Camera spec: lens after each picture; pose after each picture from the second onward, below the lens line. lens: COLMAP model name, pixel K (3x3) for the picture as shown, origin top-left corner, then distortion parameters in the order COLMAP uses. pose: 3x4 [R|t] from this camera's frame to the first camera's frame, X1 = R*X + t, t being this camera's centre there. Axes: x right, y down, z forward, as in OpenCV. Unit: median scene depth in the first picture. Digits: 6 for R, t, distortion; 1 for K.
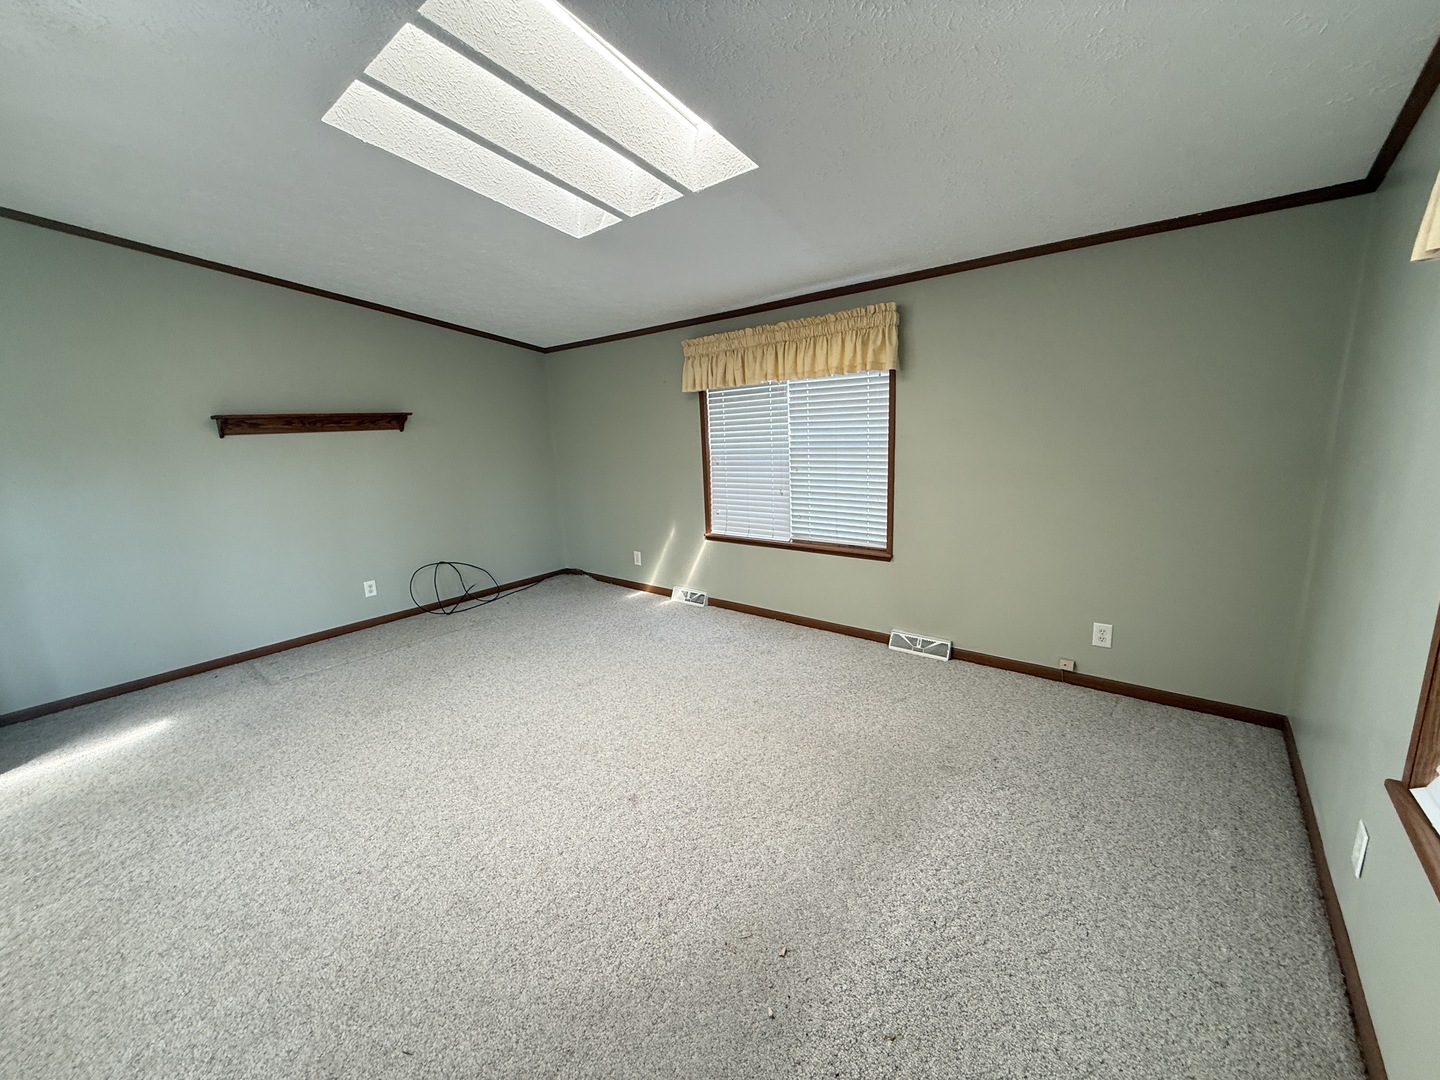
lens RADIAL K [[571.5, 0, 718.1], [0, 571.5, 544.8], [0, 0, 1]] dist [-0.000598, 0.000221]
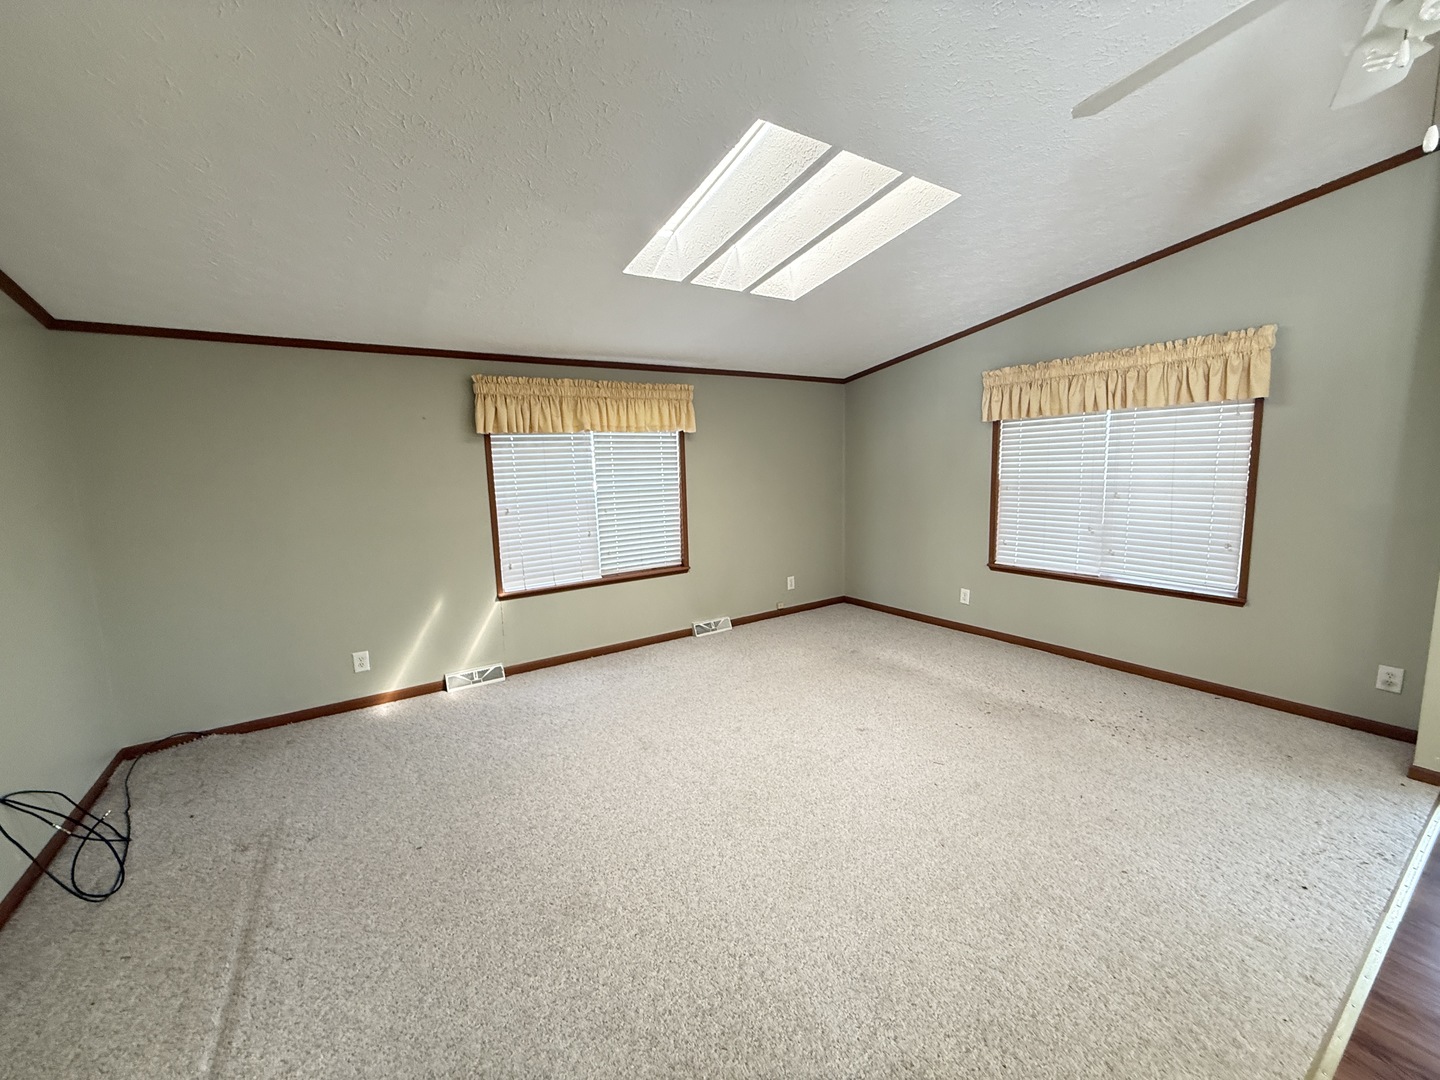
lens RADIAL K [[571.5, 0, 715.7], [0, 571.5, 542.3], [0, 0, 1]] dist [-0.000598, 0.000221]
pose [[0.290944, -0.093253, 0.952185, -0.797546], [0.216792, 0.975777, 0.029322, -0.053956], [-0.931855, 0.197895, 0.304113, 0.439475]]
